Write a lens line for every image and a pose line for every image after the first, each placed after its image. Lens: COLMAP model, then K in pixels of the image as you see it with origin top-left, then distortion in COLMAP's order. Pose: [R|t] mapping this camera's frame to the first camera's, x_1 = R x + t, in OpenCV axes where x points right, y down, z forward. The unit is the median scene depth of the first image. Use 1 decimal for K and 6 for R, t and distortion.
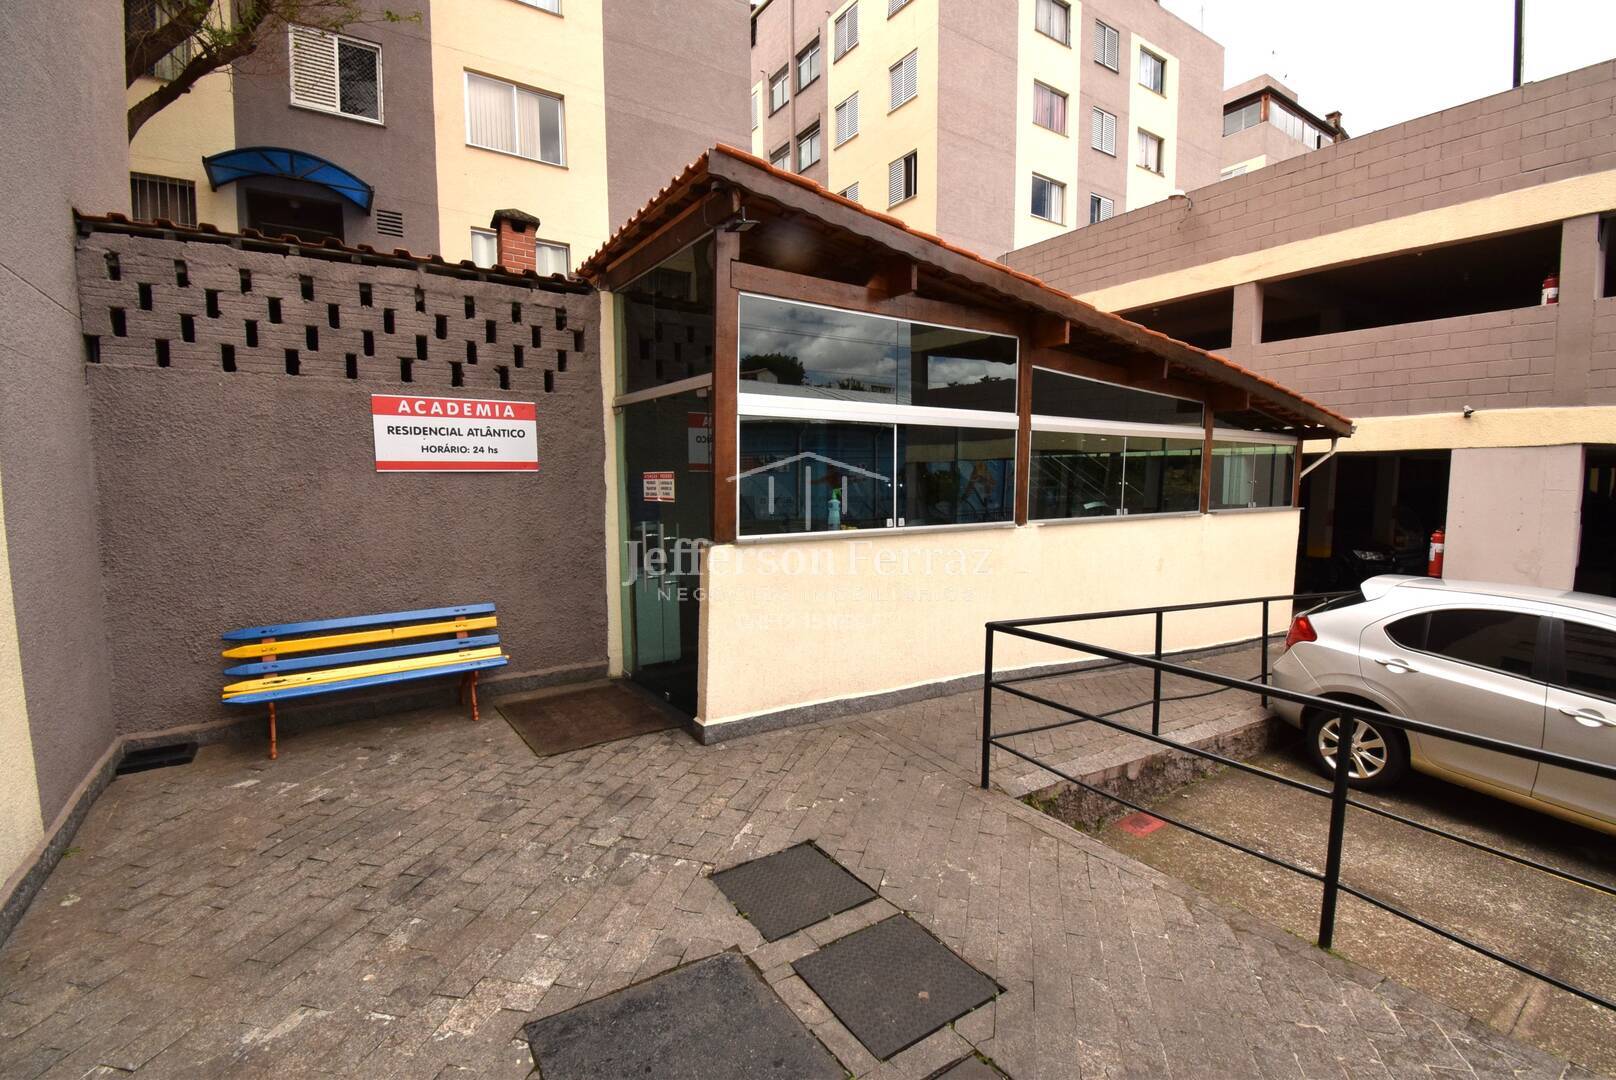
lens RADIAL K [[728.3, 0, 805.3], [0, 728.3, 540.7], [0, 0, 1]] dist [0.010448, -0.020656]
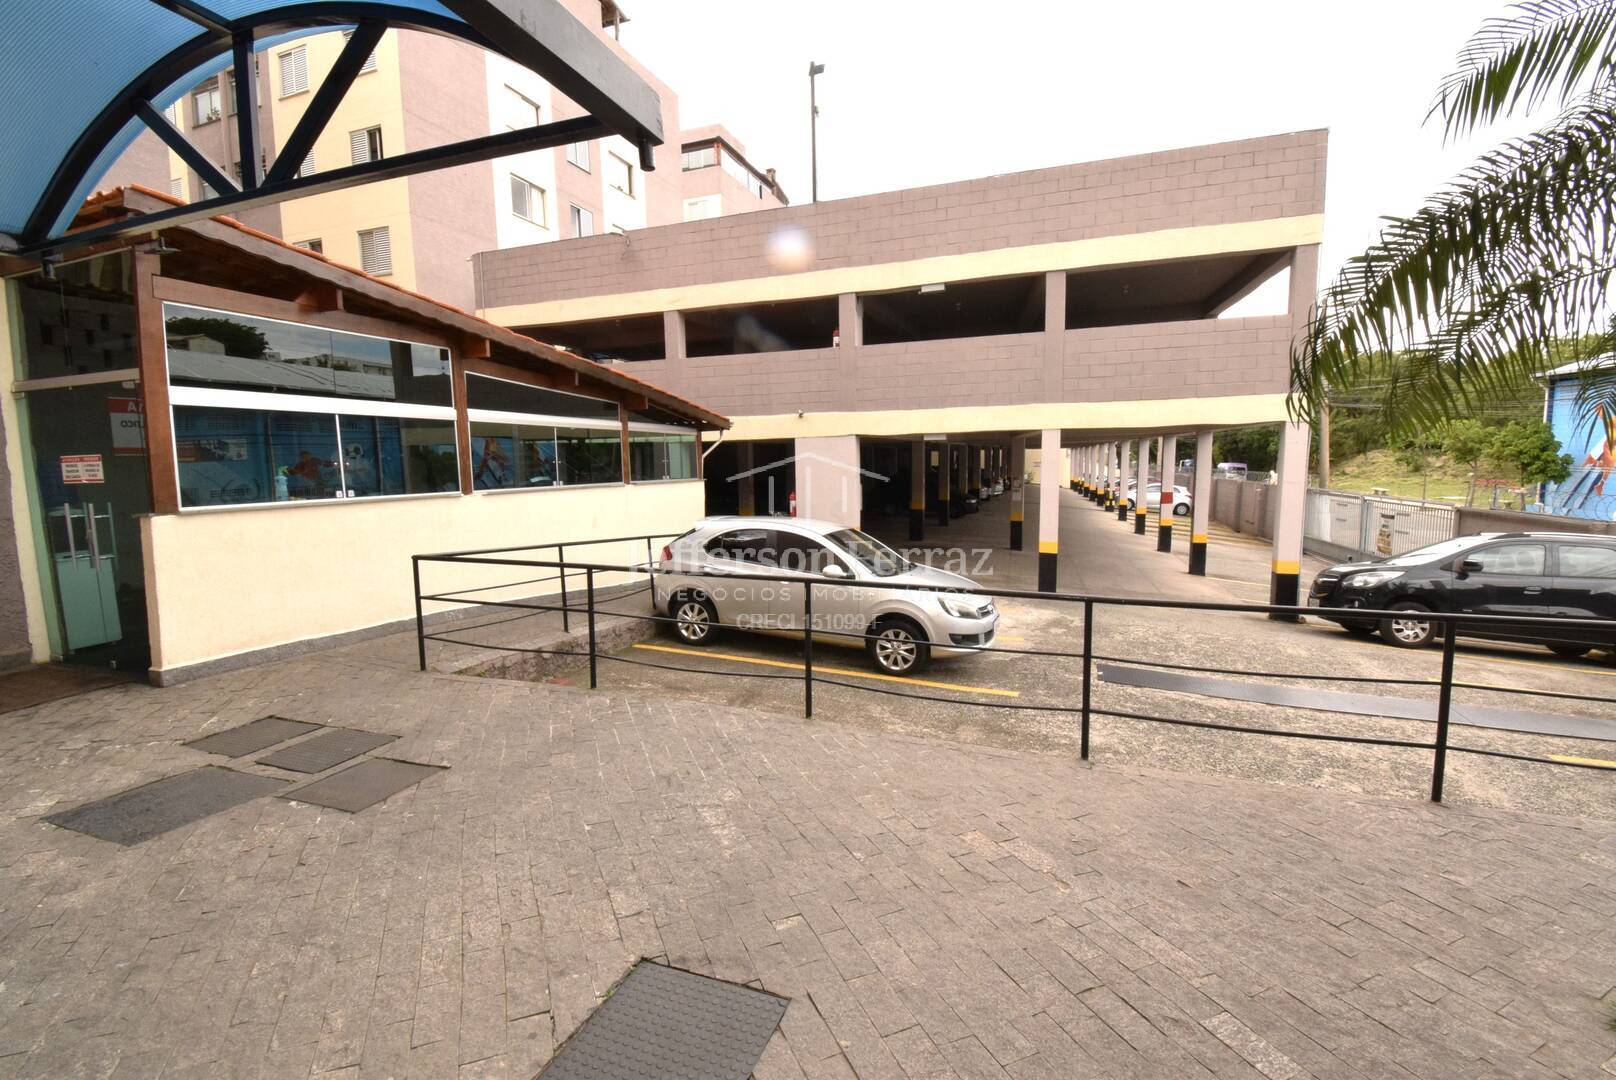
lens RADIAL K [[728.3, 0, 831.3], [0, 728.3, 547.9], [0, 0, 1]] dist [0.010448, -0.020656]
pose [[0.799181, -0.081507, 0.595538, 0.031271], [0.065407, 0.996673, 0.048634, 0.047776], [-0.597521, 0.000084, 0.801853, -0.389045]]
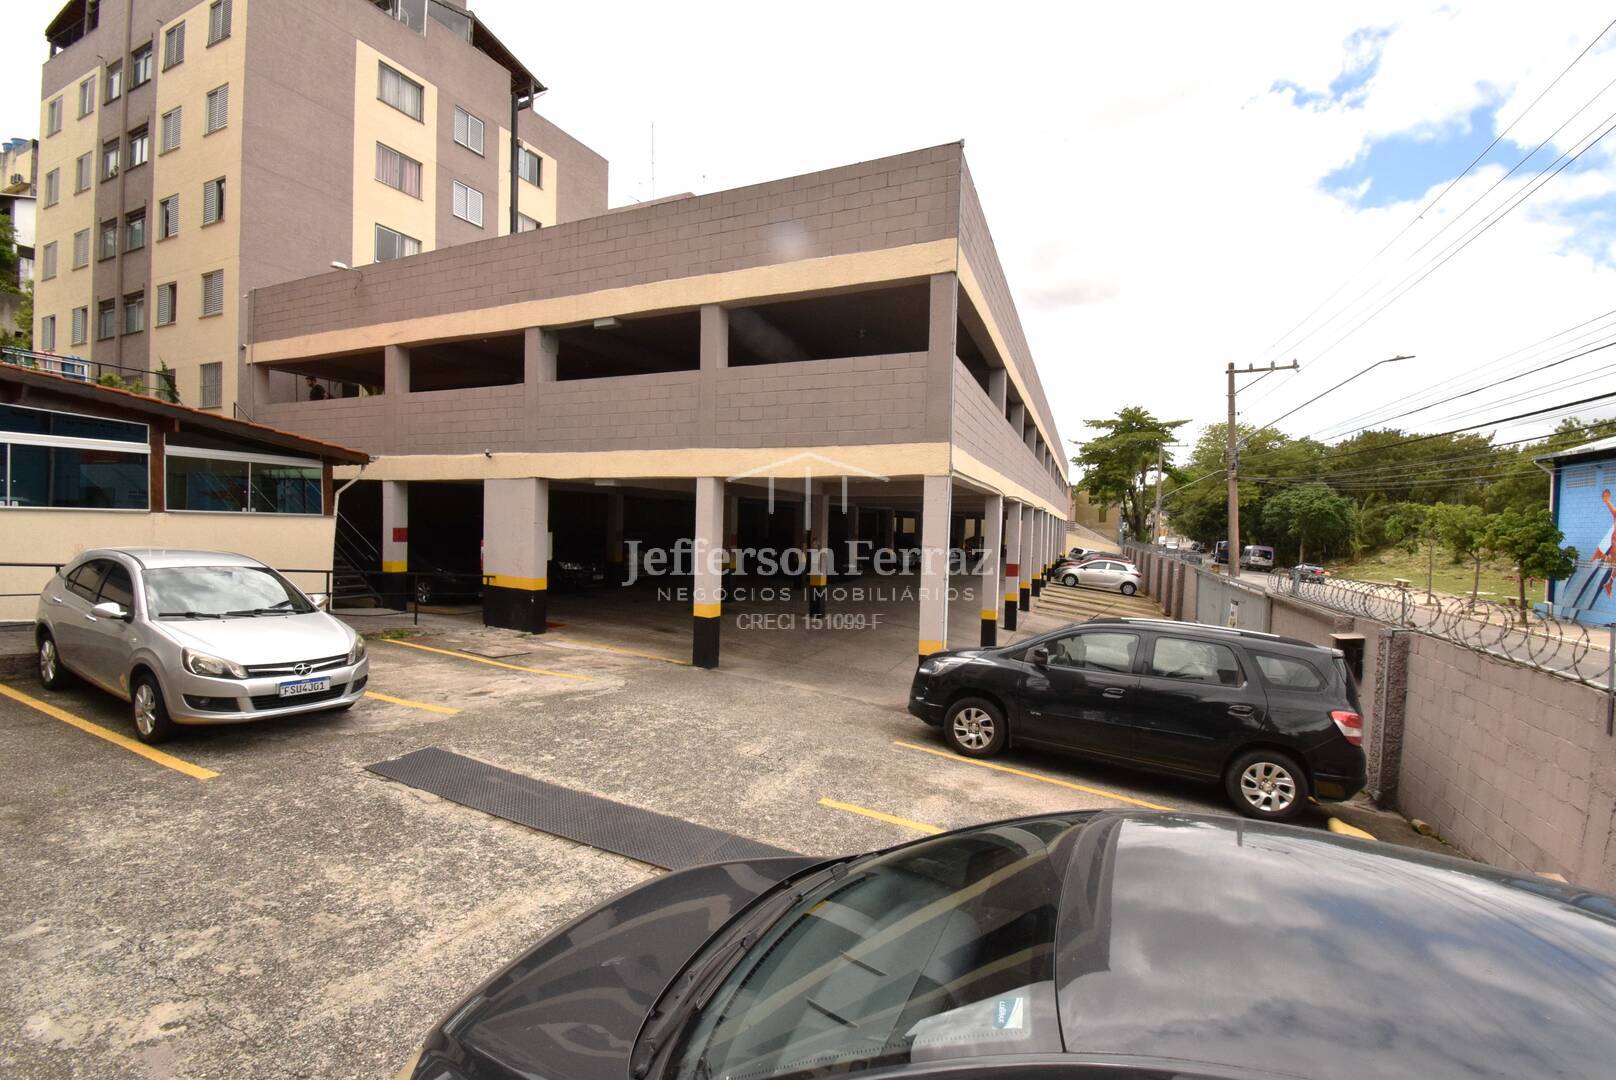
lens RADIAL K [[728.3, 0, 849.6], [0, 728.3, 541.1], [0, 0, 1]] dist [0.010448, -0.020656]
pose [[0.848398, 0.016808, 0.529091, 1.058098], [0.015539, 0.998274, -0.056629, 0.119622], [-0.529130, 0.056266, 0.846673, -0.811725]]
